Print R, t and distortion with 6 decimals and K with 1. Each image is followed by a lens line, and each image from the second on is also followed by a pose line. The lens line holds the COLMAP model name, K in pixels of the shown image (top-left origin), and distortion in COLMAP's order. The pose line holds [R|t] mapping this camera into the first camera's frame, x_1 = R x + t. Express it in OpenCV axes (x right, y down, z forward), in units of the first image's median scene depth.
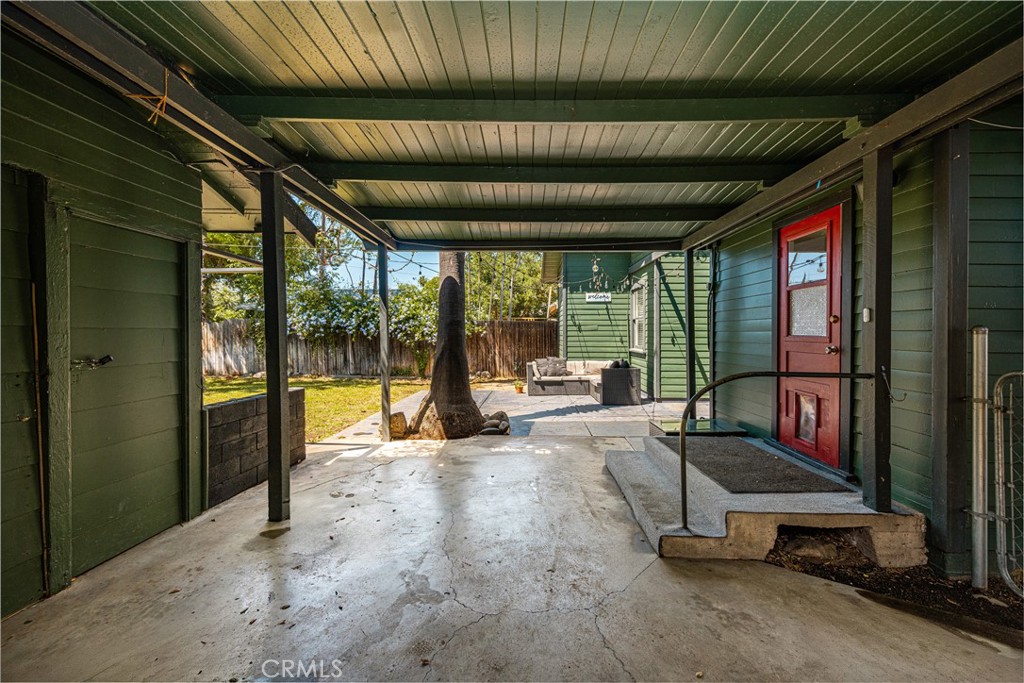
lens RADIAL K [[414.5, 0, 515.7], [0, 414.5, 337.9], [0, 0, 1]] dist [-0.000640, 0.000121]
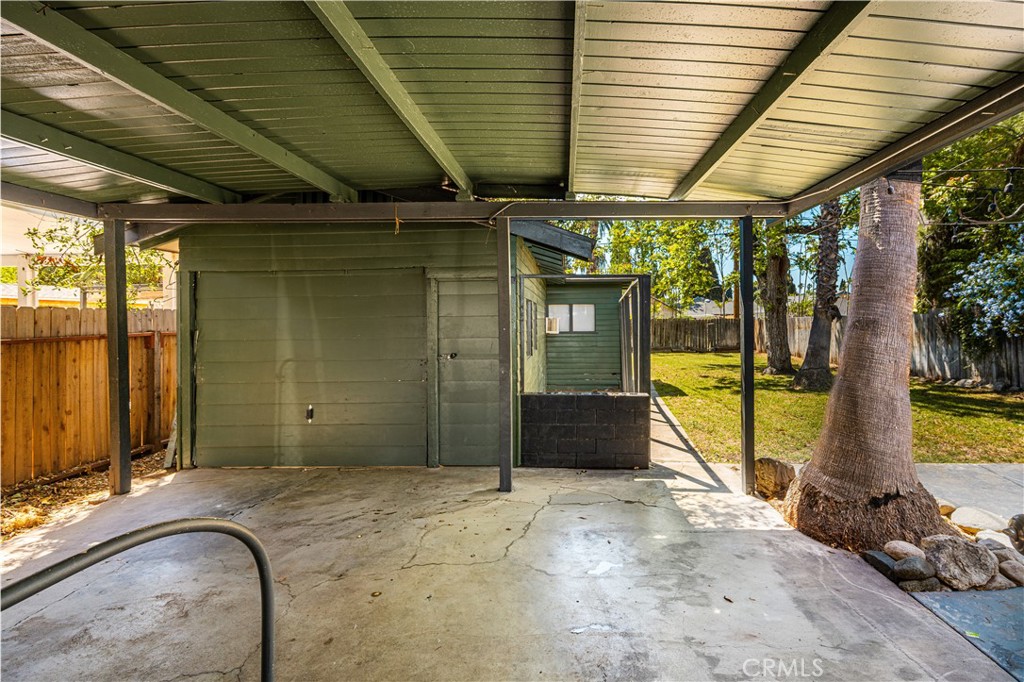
lens RADIAL K [[414.5, 0, 512.0], [0, 414.5, 330.8], [0, 0, 1]] dist [-0.000640, 0.000121]
pose [[-0.003451, 0.007888, -0.999963, 0.399541], [0.002157, 0.999967, 0.007880, -0.035377], [0.999992, -0.002130, -0.003467, 0.591203]]
